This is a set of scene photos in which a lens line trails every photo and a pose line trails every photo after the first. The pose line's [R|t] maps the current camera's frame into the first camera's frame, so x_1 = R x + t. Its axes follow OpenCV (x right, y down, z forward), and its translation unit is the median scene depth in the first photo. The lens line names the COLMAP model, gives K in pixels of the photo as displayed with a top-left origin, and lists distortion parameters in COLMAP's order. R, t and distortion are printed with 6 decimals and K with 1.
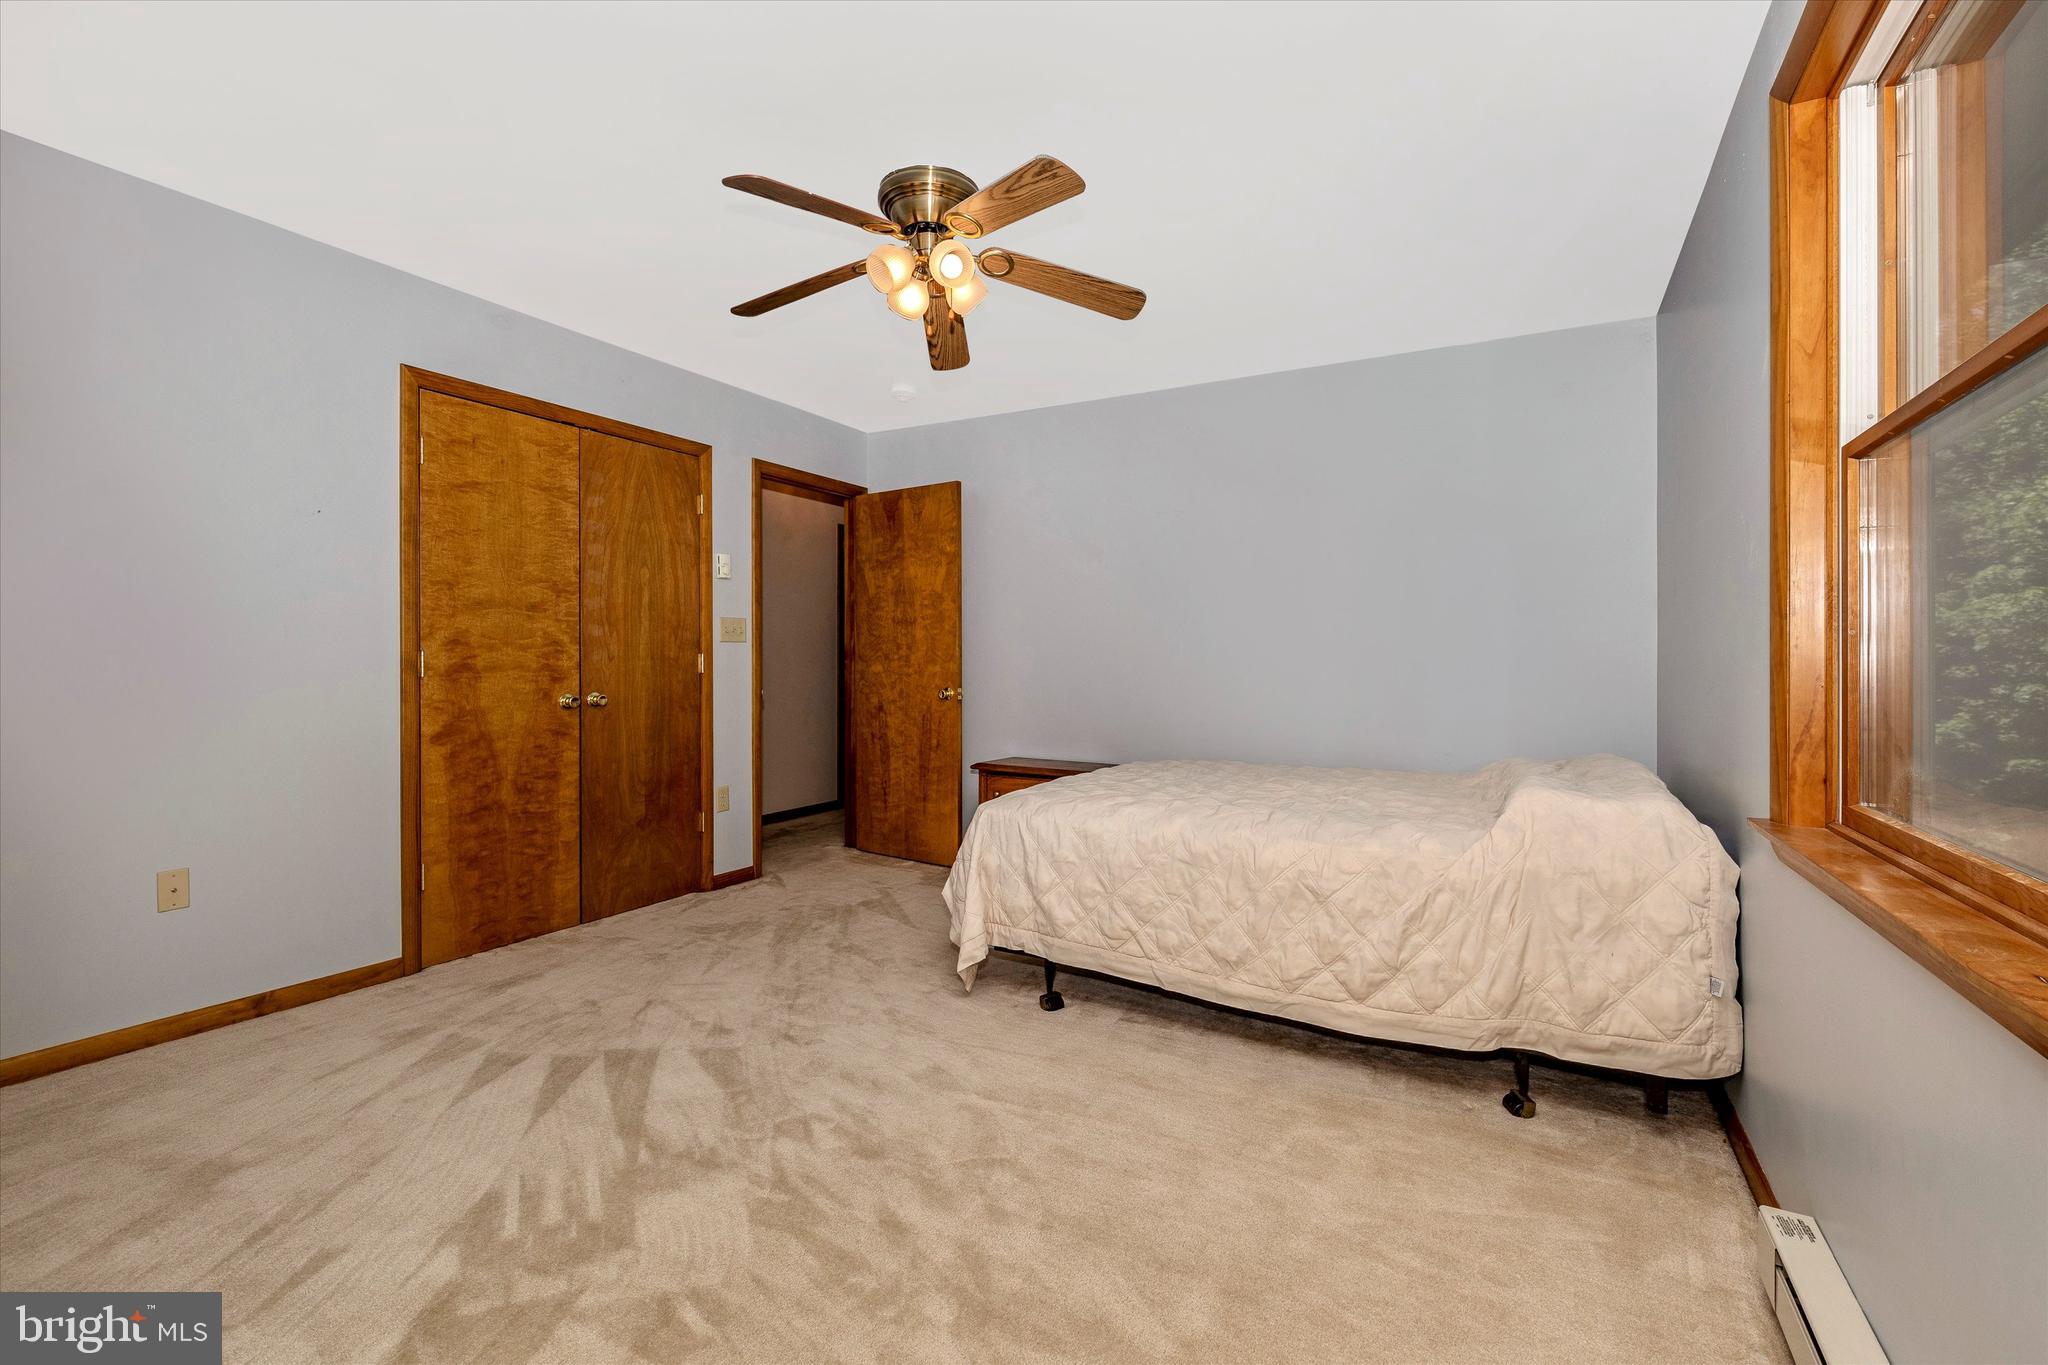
lens RADIAL K [[885.0, 0, 1010.6], [0, 885.0, 652.4], [0, 0, 1]] dist [0.000579, -0.000010]
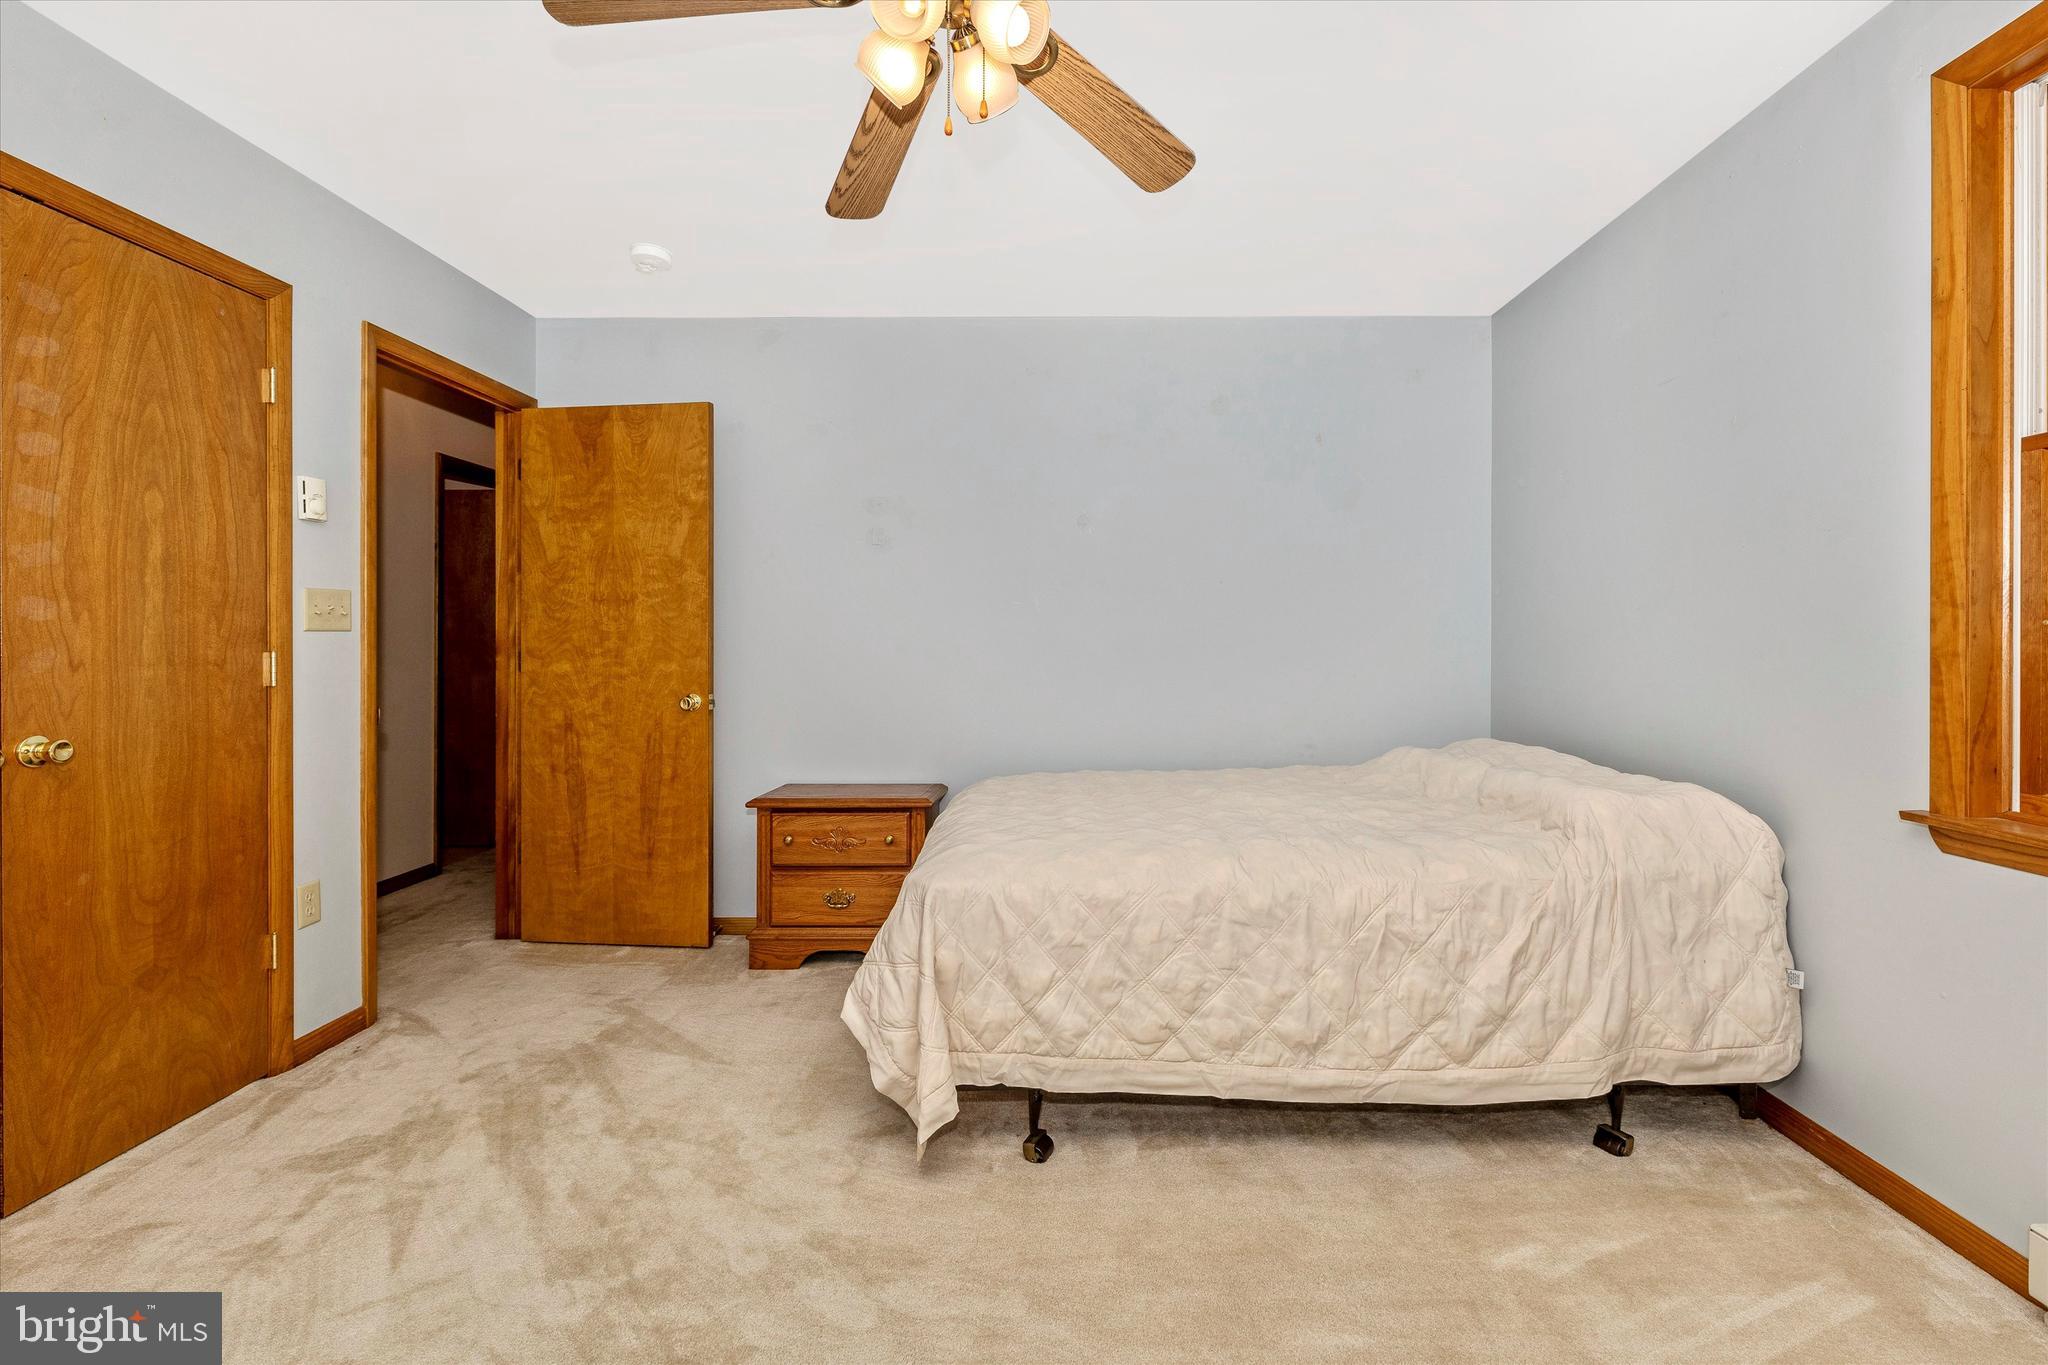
lens RADIAL K [[907.7, 0, 1028.7], [0, 907.7, 632.0], [0, 0, 1]] dist [-0.002710, 0.000038]
pose [[0.869354, -0.005364, 0.494160, -0.233056], [0.007356, 0.999971, -0.002087, -0.006951], [-0.494135, 0.005449, 0.869368, 0.285479]]
